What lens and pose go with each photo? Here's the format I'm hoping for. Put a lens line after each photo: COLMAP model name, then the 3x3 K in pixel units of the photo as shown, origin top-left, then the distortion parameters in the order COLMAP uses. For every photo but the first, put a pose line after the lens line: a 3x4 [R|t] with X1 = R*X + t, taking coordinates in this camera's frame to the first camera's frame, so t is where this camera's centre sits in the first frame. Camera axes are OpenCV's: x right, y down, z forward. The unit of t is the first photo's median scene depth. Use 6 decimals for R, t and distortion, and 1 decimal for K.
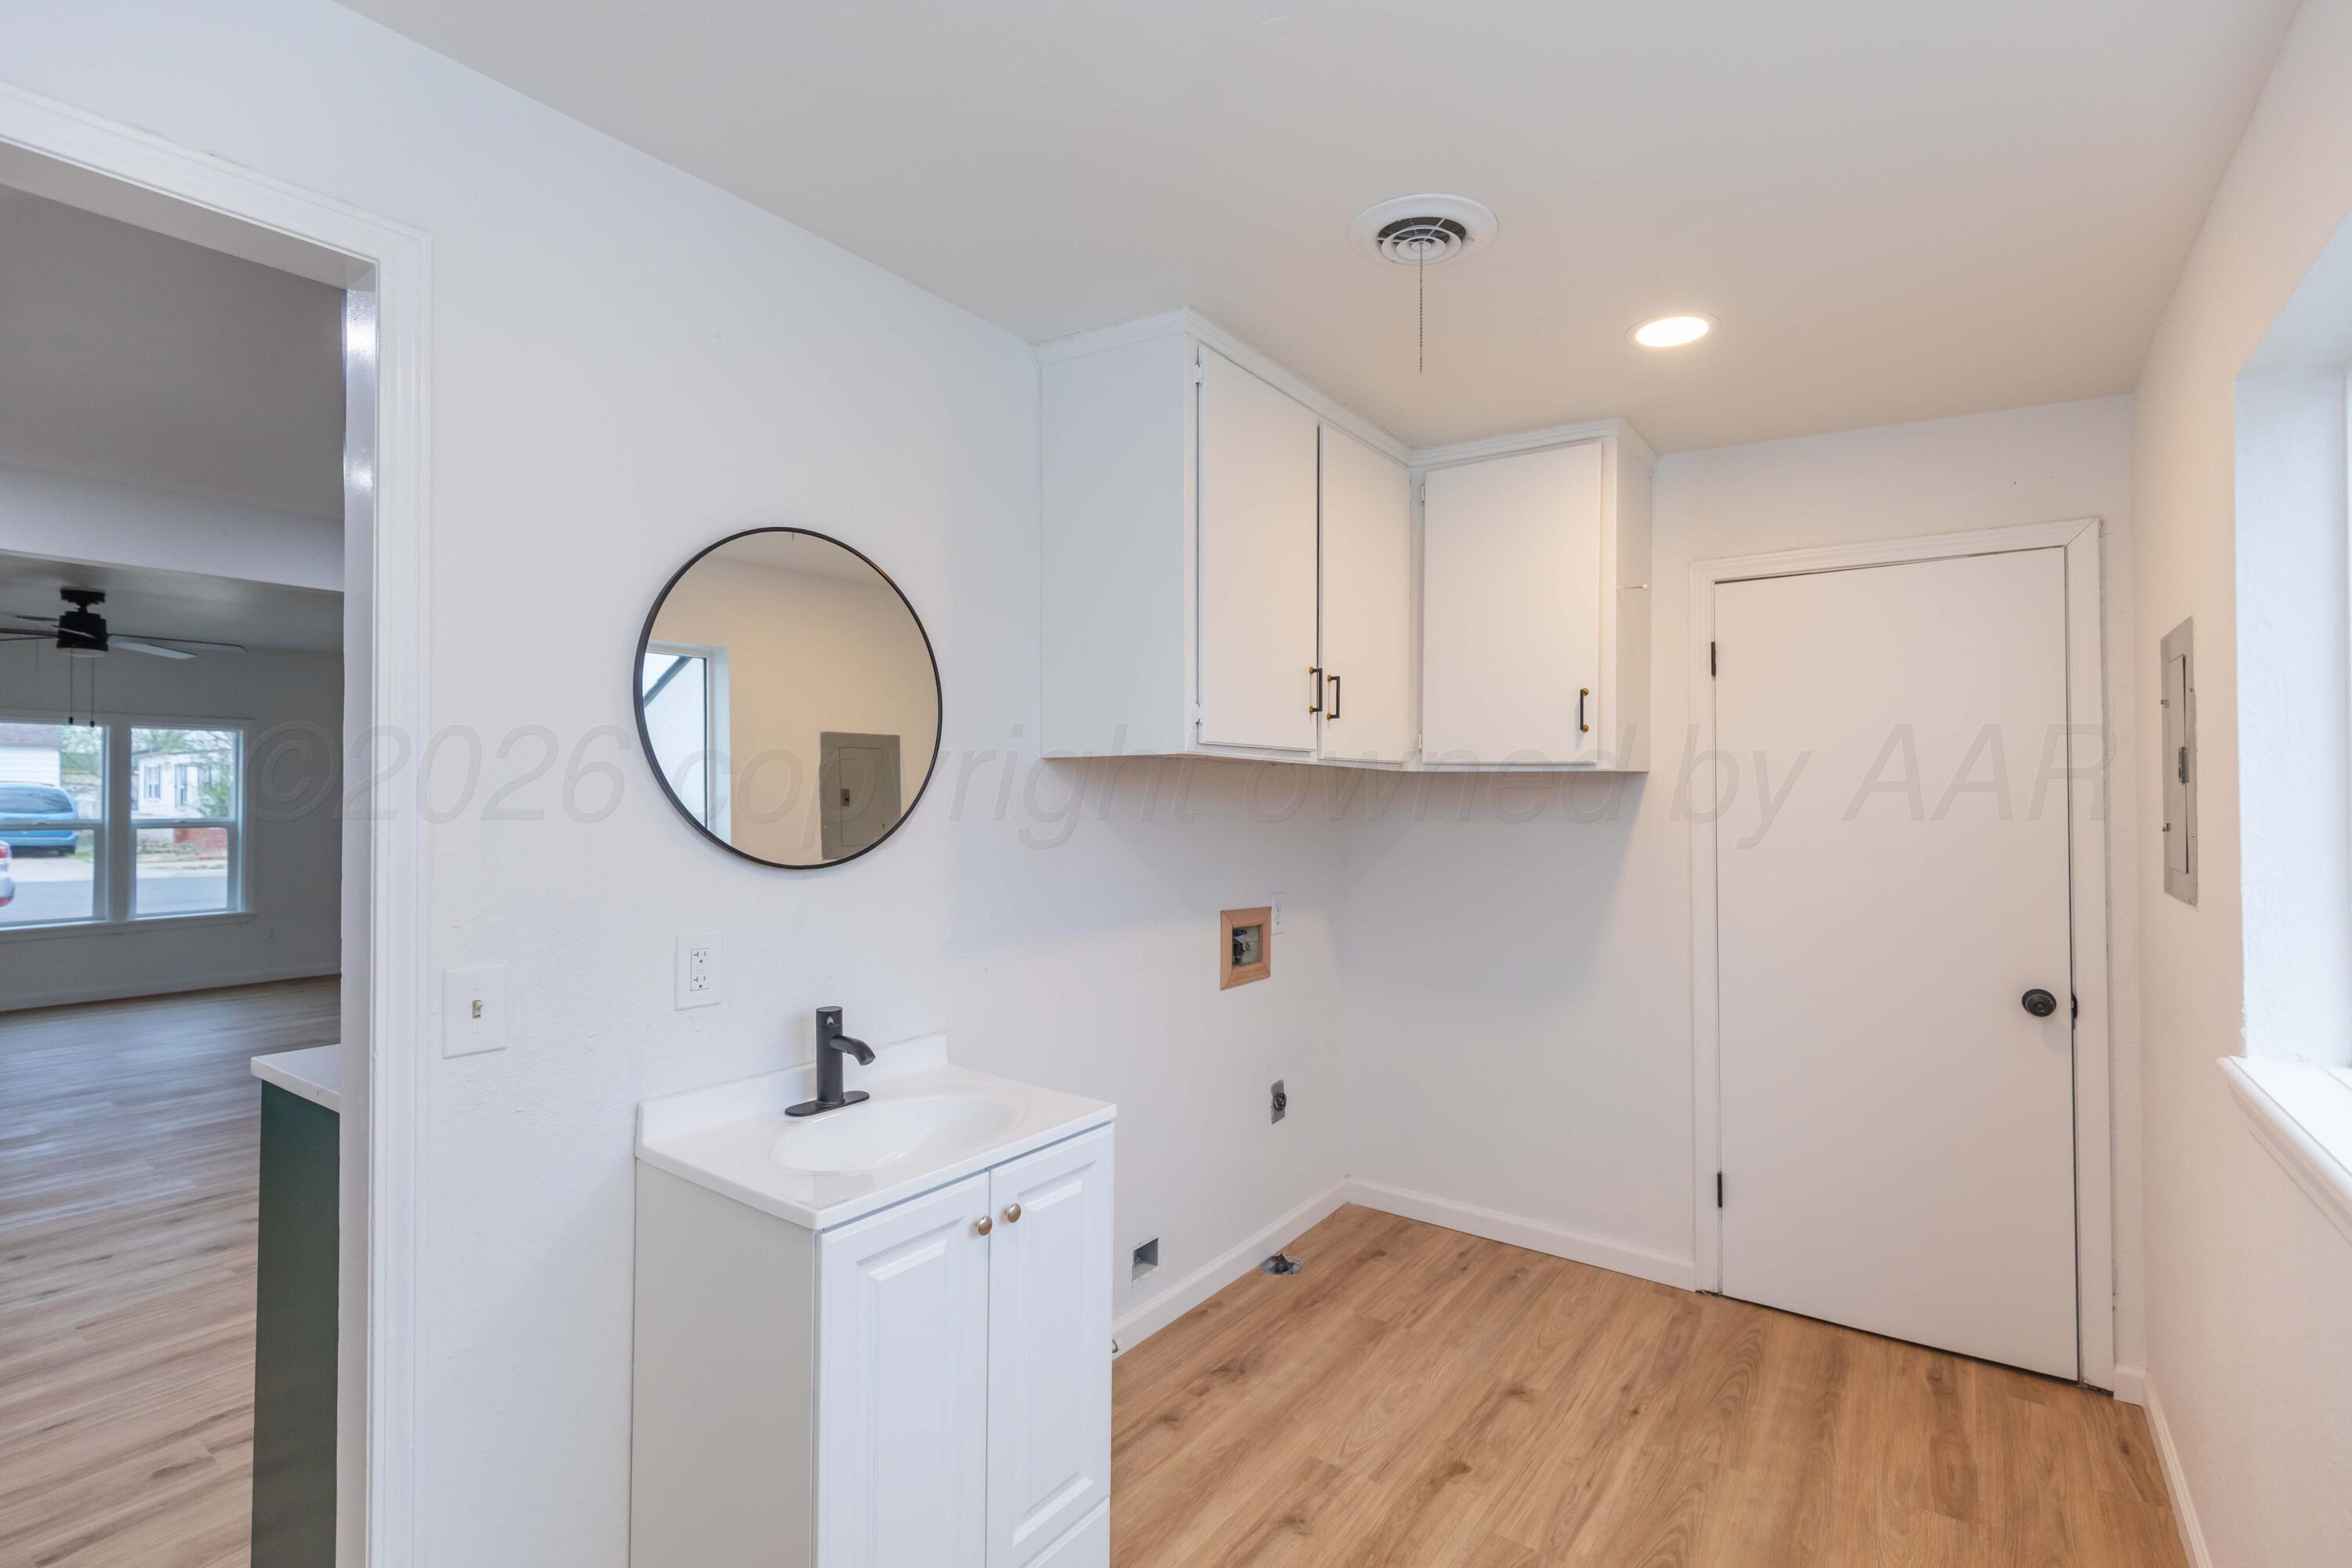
lens RADIAL K [[1045.1, 0, 1203.8], [0, 1045.1, 777.7], [0, 0, 1]] dist [0.001330, 0.000206]
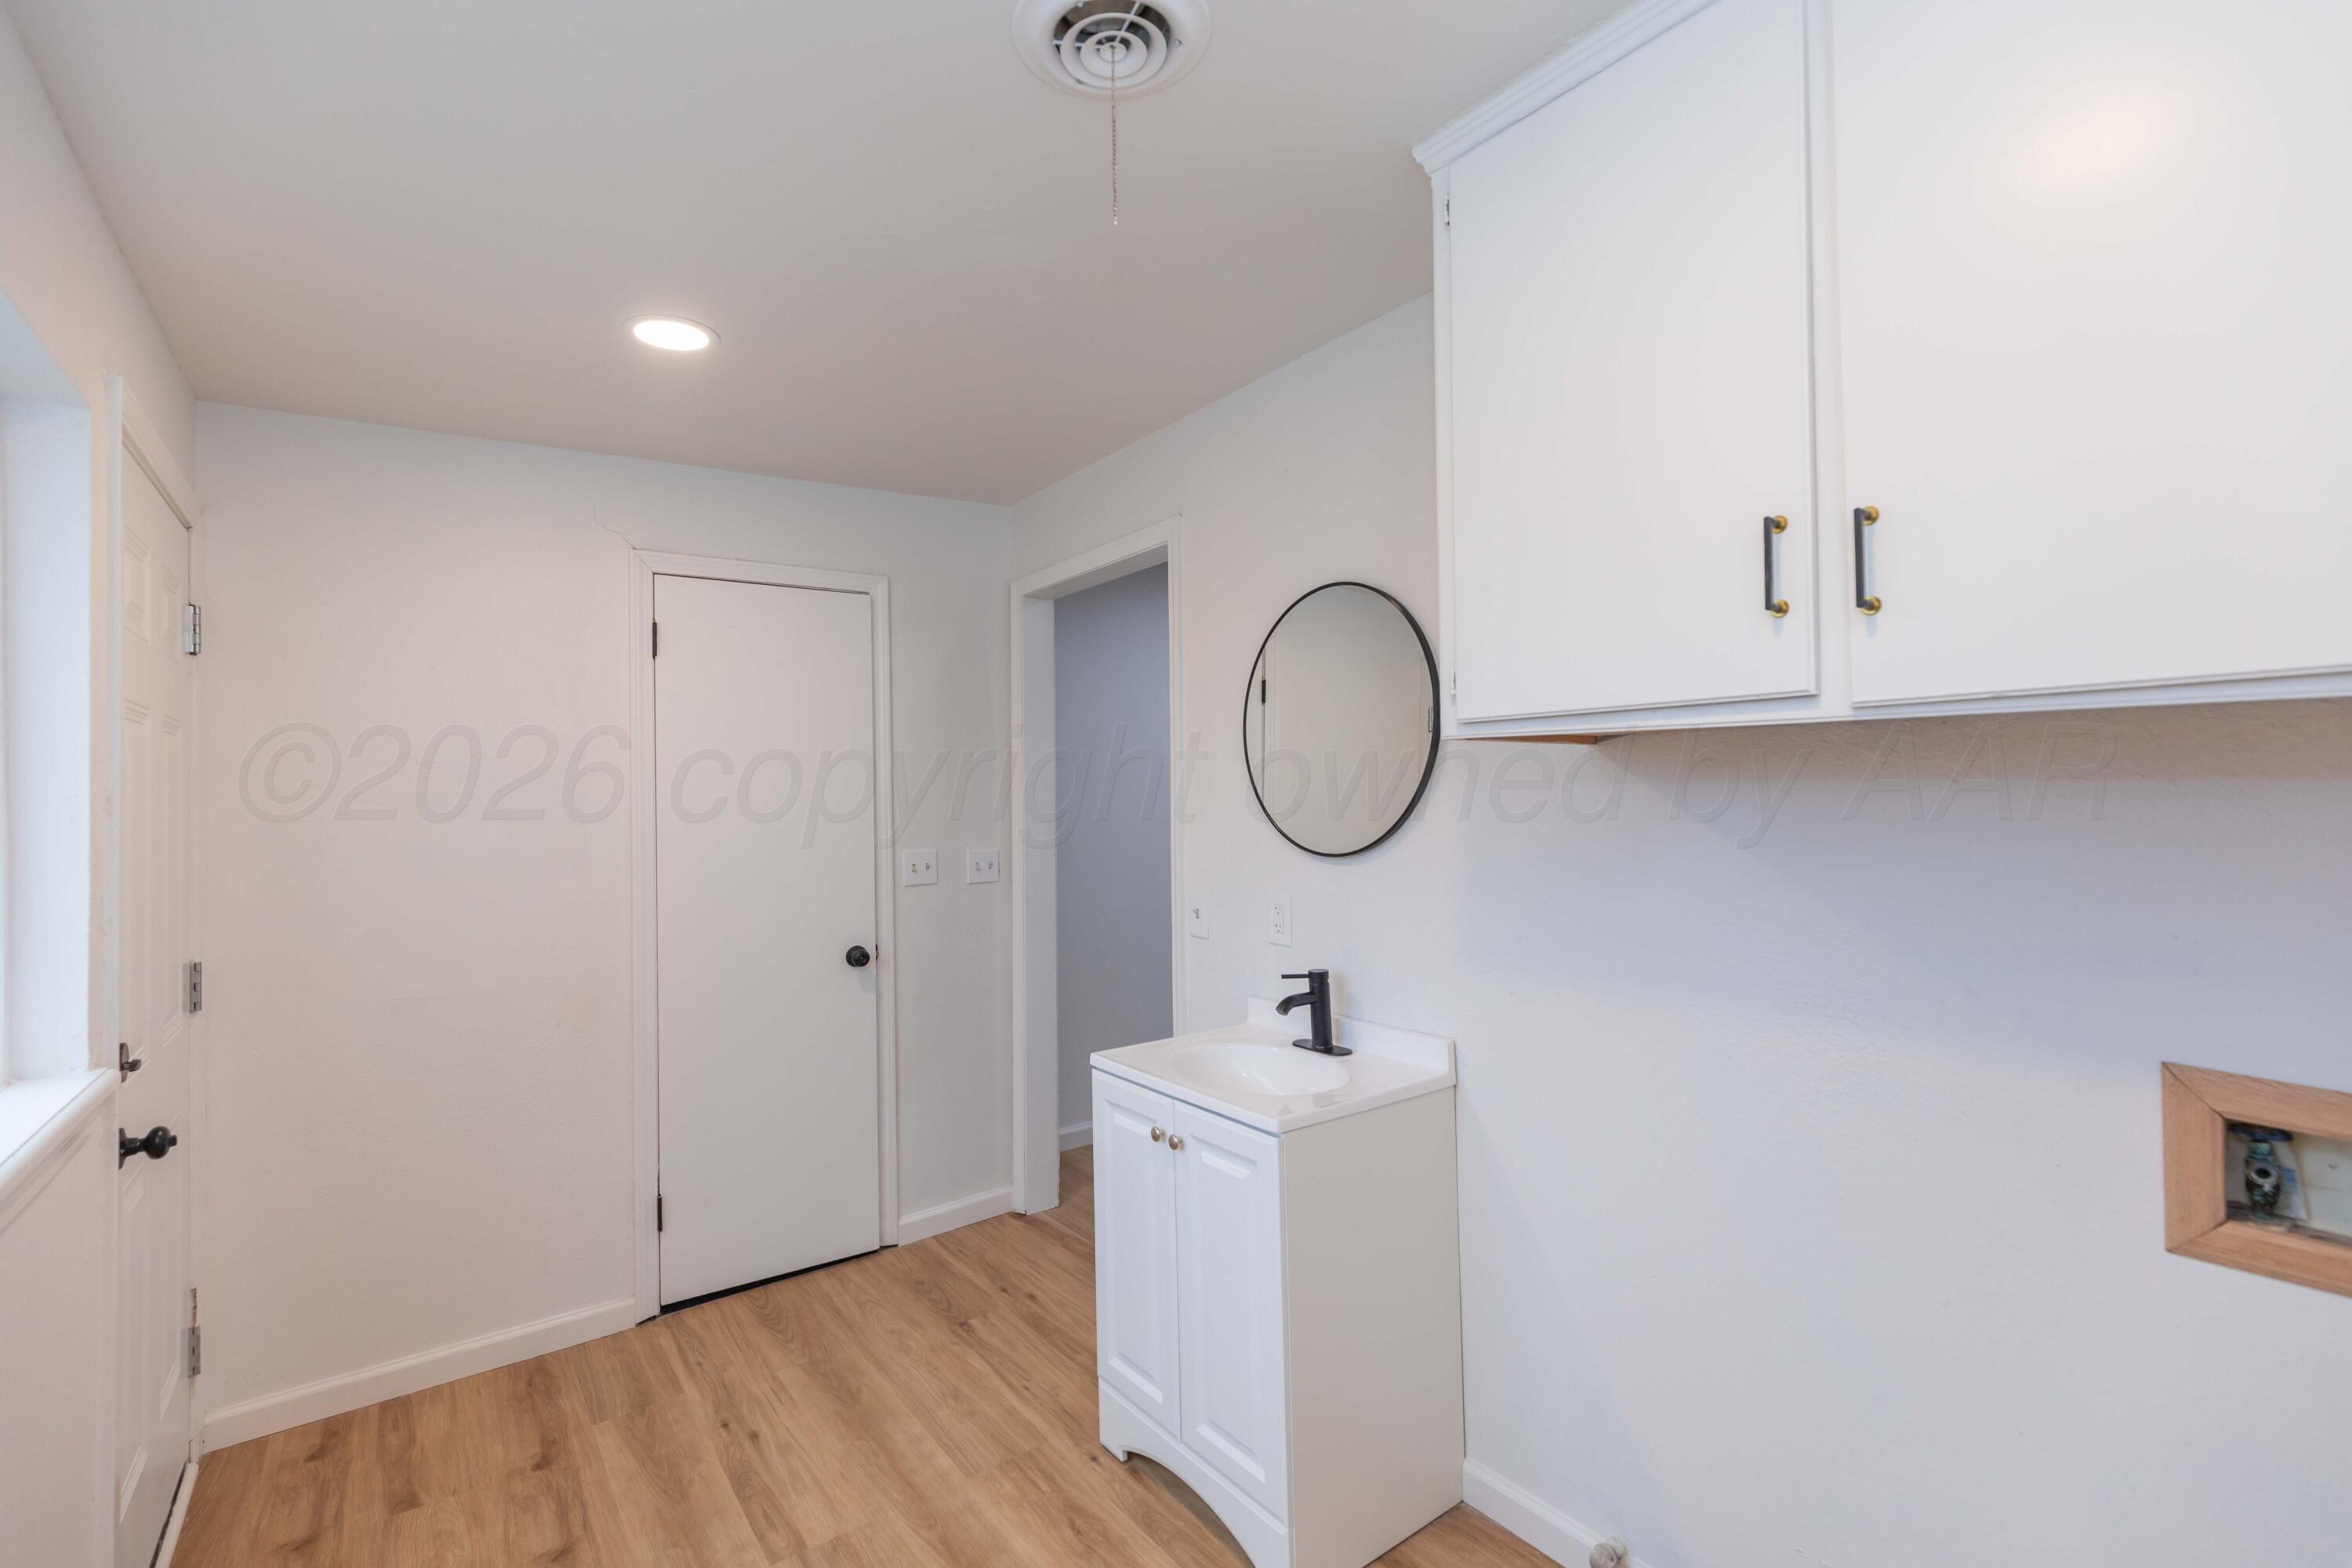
lens RADIAL K [[1083.9, 0, 1176.1], [0, 1083.9, 796.0], [0, 0, 1]] dist [-0.001689, -0.000269]
pose [[-0.313328, -0.005609, -0.949628, 1.089711], [0.024091, 0.999614, -0.013853, 0.037841], [0.949339, -0.027218, -0.313072, 1.517266]]
